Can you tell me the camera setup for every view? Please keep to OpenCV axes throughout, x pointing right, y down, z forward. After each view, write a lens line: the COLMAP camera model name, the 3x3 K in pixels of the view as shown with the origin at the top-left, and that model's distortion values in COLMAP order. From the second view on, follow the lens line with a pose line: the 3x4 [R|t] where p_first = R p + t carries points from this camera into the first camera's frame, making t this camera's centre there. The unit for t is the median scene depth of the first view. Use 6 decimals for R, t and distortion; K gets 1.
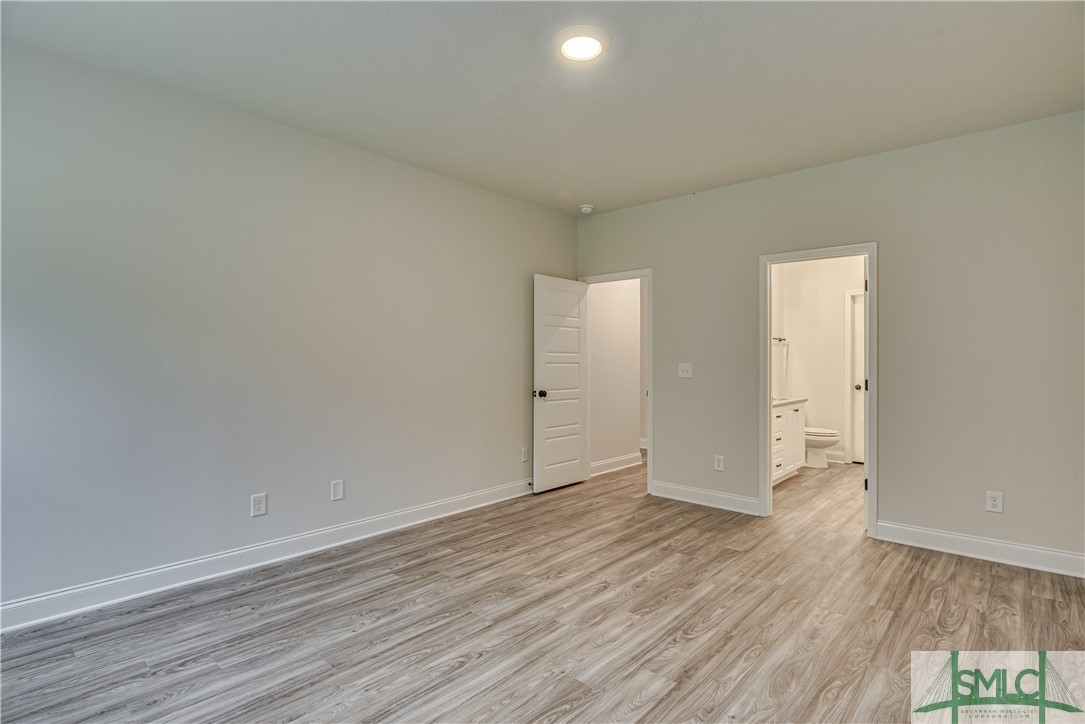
lens RADIAL K [[547.8, 0, 542.5], [0, 547.8, 362.0], [0, 0, 1]] dist [0.003844, 0.000719]
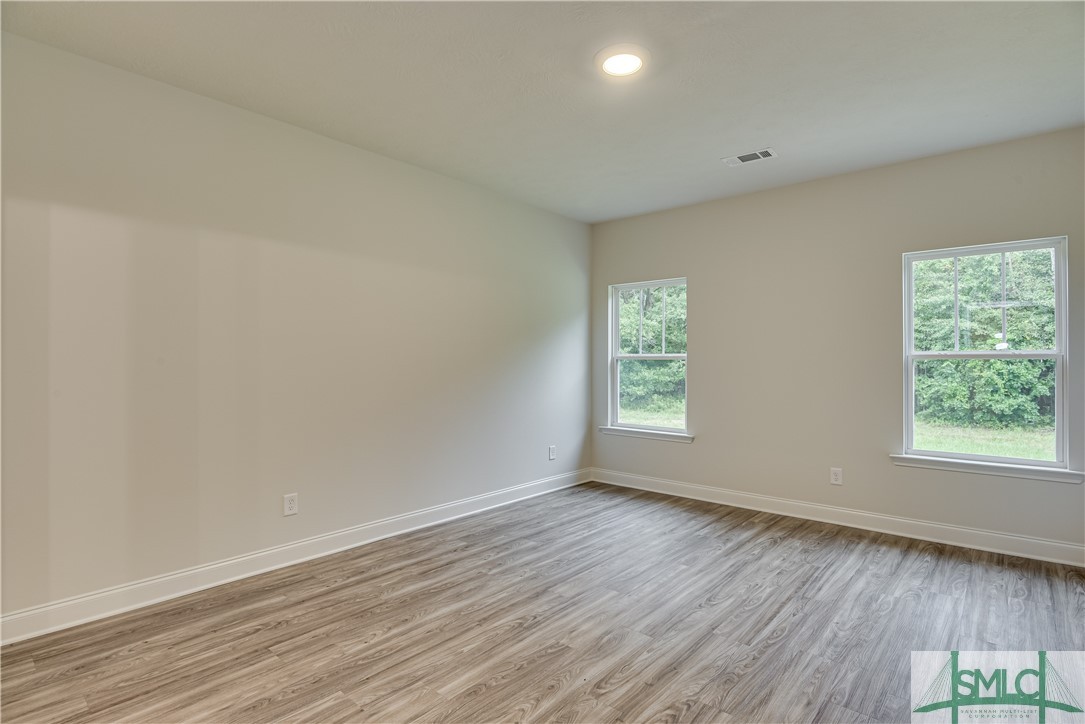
lens RADIAL K [[535.8, 0, 542.5], [0, 535.8, 362.0], [0, 0, 1]] dist [-0.023544, 0.001339]
pose [[-0.999899, -0.004691, -0.013379, 0.227306], [-0.004752, 0.999979, 0.004514, -0.008239], [0.013357, 0.004577, -0.999900, 1.937450]]
